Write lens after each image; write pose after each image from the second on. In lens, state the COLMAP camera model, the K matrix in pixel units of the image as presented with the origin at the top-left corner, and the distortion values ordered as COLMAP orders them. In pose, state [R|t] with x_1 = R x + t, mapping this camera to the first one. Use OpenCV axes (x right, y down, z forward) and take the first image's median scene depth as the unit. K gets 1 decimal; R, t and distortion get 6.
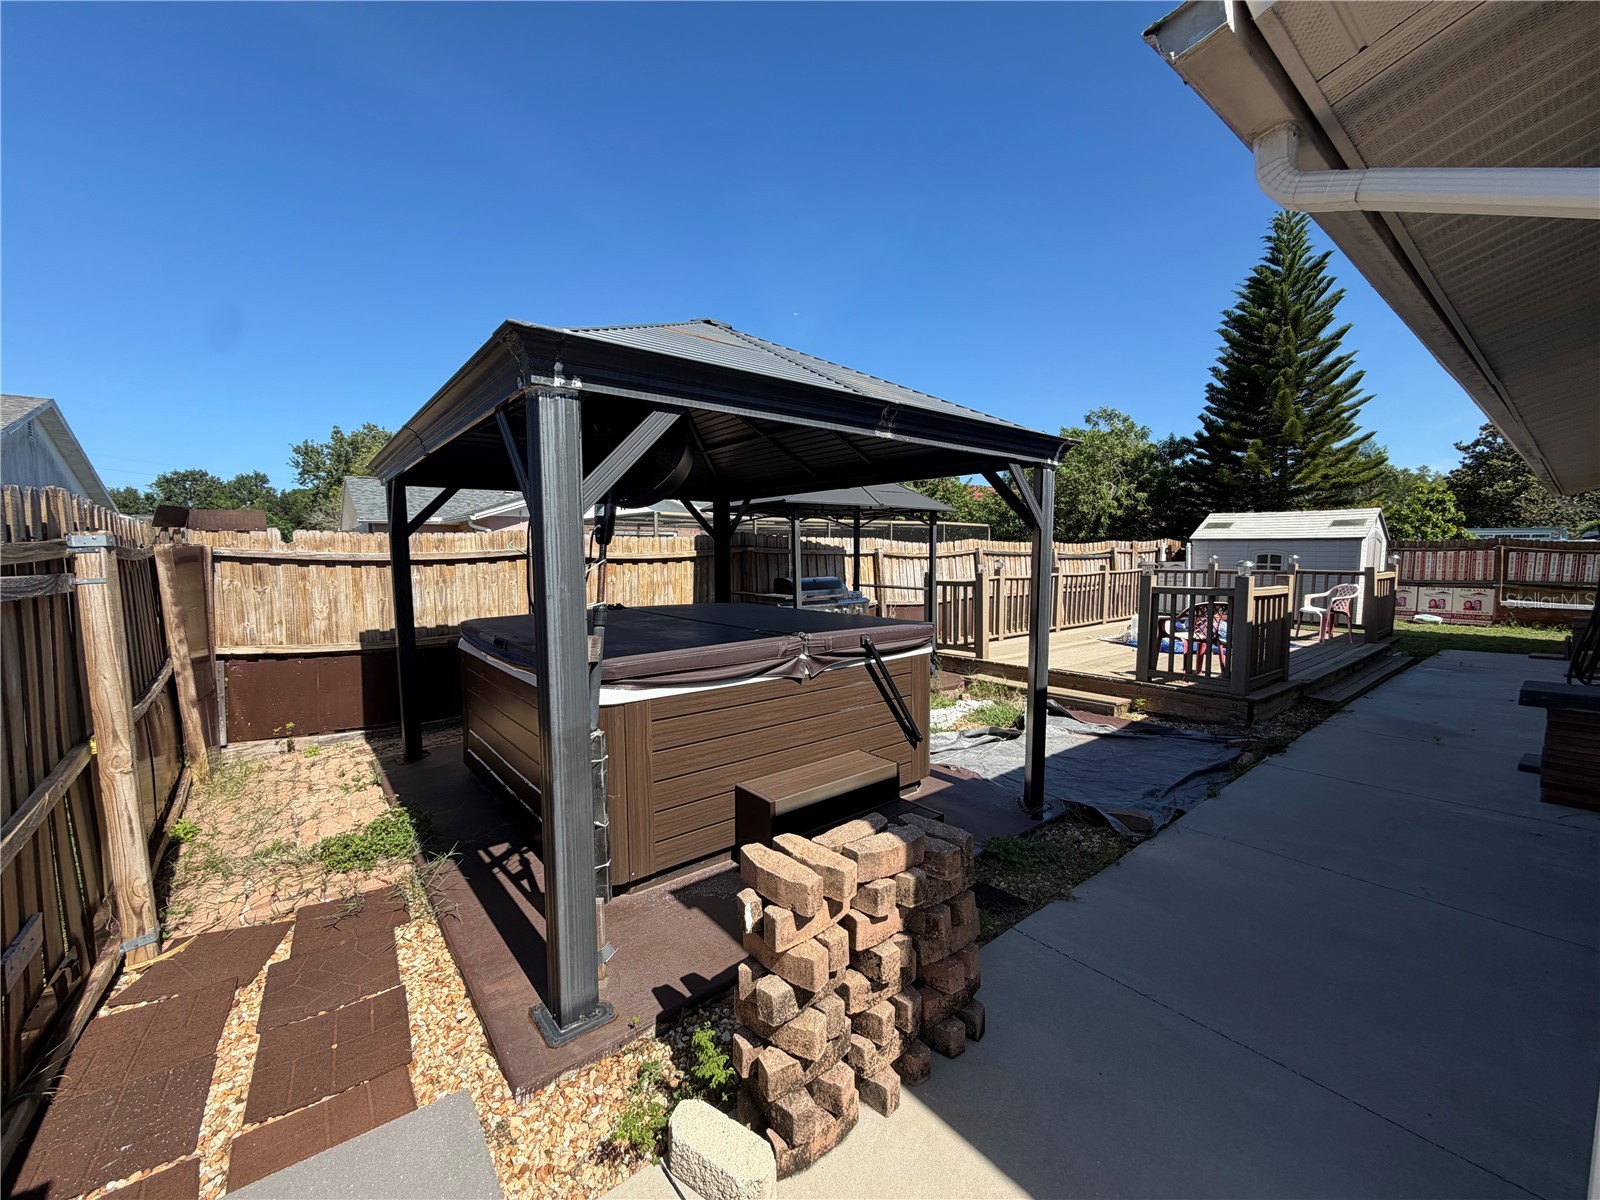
lens RADIAL K [[637.8, 0, 800.9], [0, 637.8, 602.2], [0, 0, 1]] dist [0.000354, -0.000267]
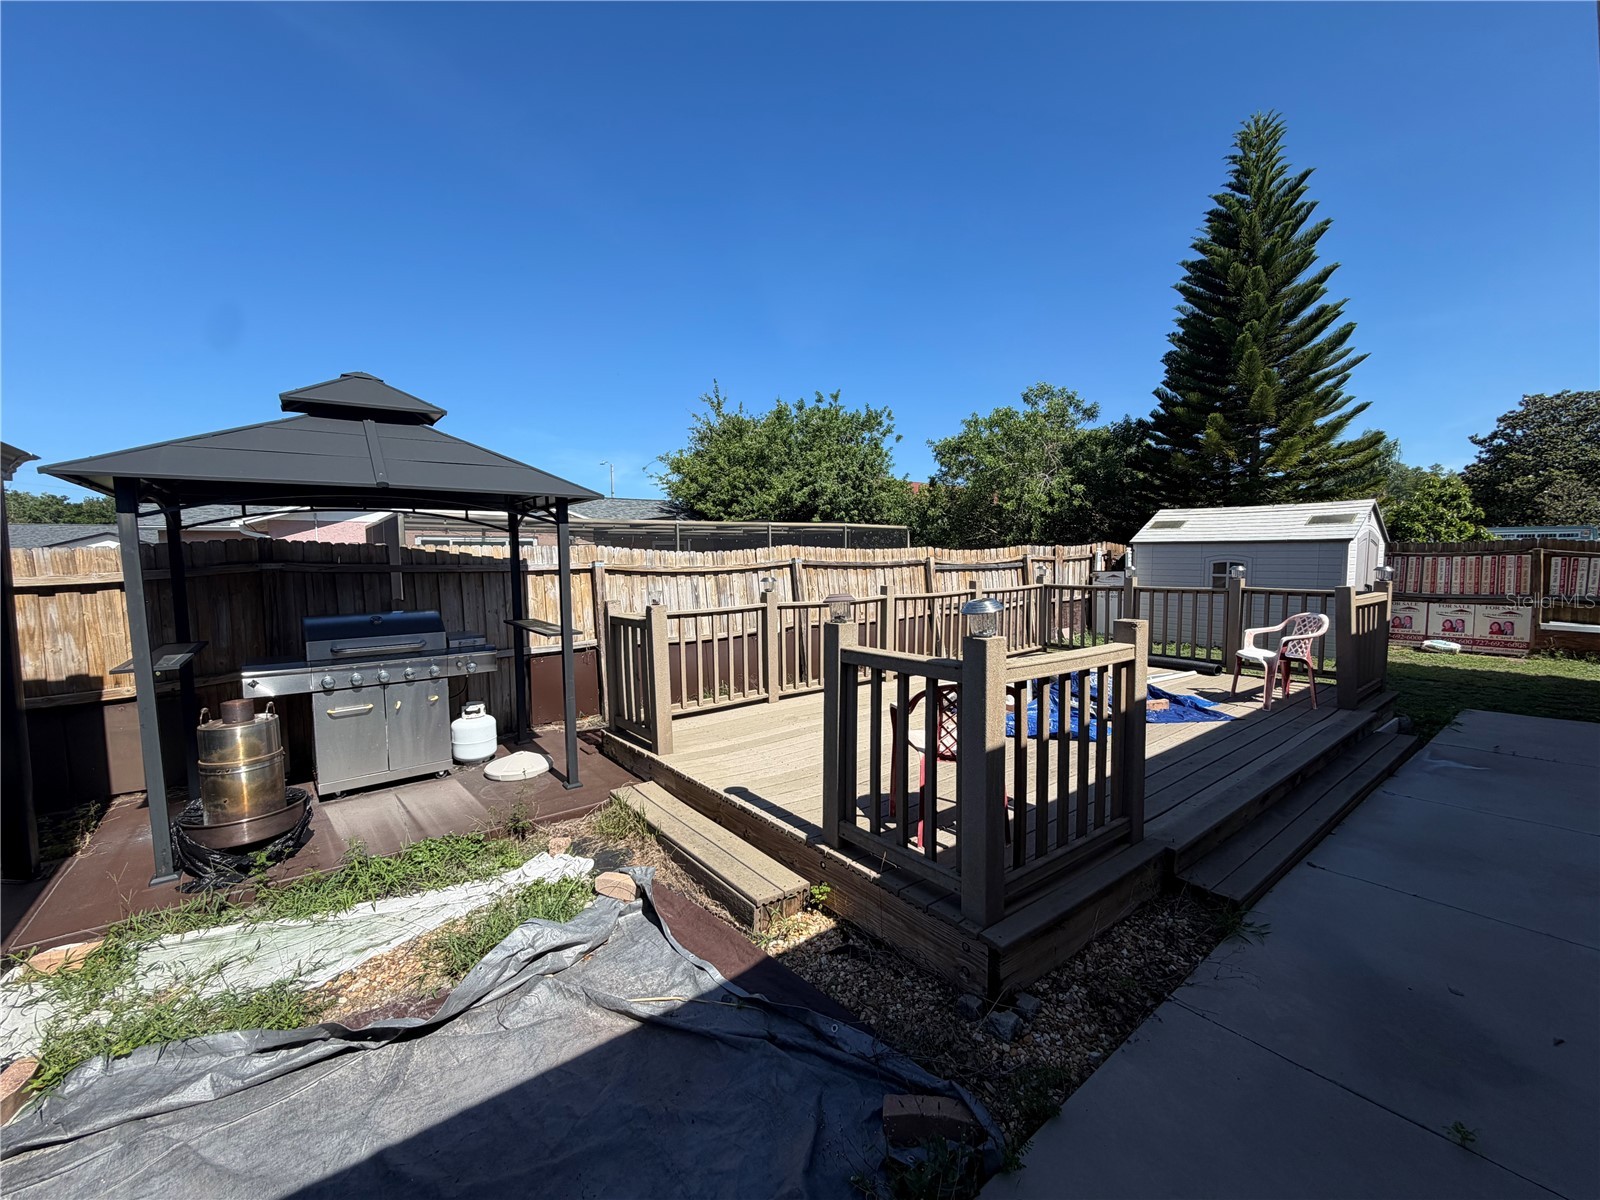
lens RADIAL K [[637.8, 0, 800.1], [0, 637.8, 607.1], [0, 0, 1]] dist [0.000354, -0.000267]
pose [[0.999908, -0.006389, -0.011942, 0.217450], [0.006378, 0.999979, -0.000945, -0.022176], [0.011948, 0.000868, 0.999928, 0.219586]]
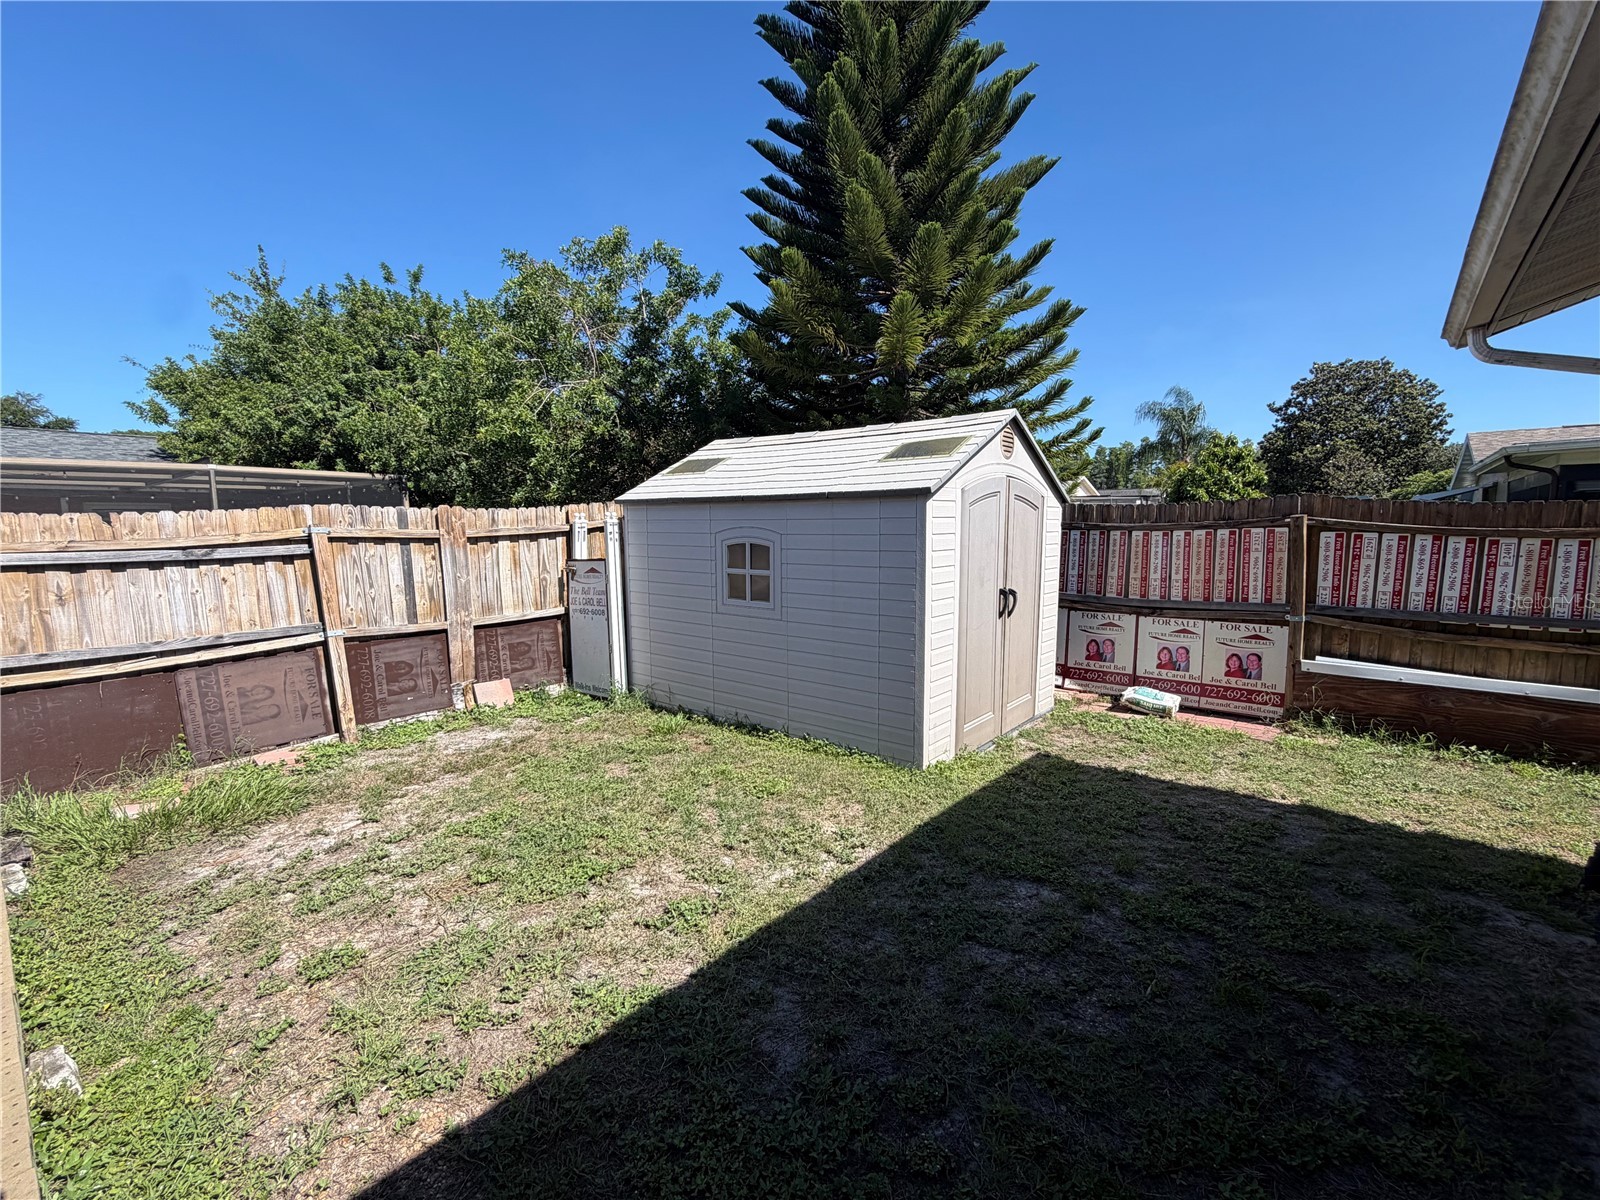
lens RADIAL K [[700.9, 0, 804.7], [0, 700.9, 607.6], [0, 0, 1]] dist [0.004299, -0.000903]
pose [[0.978270, -0.030079, 0.205143, 0.633563], [0.023126, 0.999077, 0.036209, -0.048729], [-0.206043, -0.030678, 0.978062, 0.571769]]
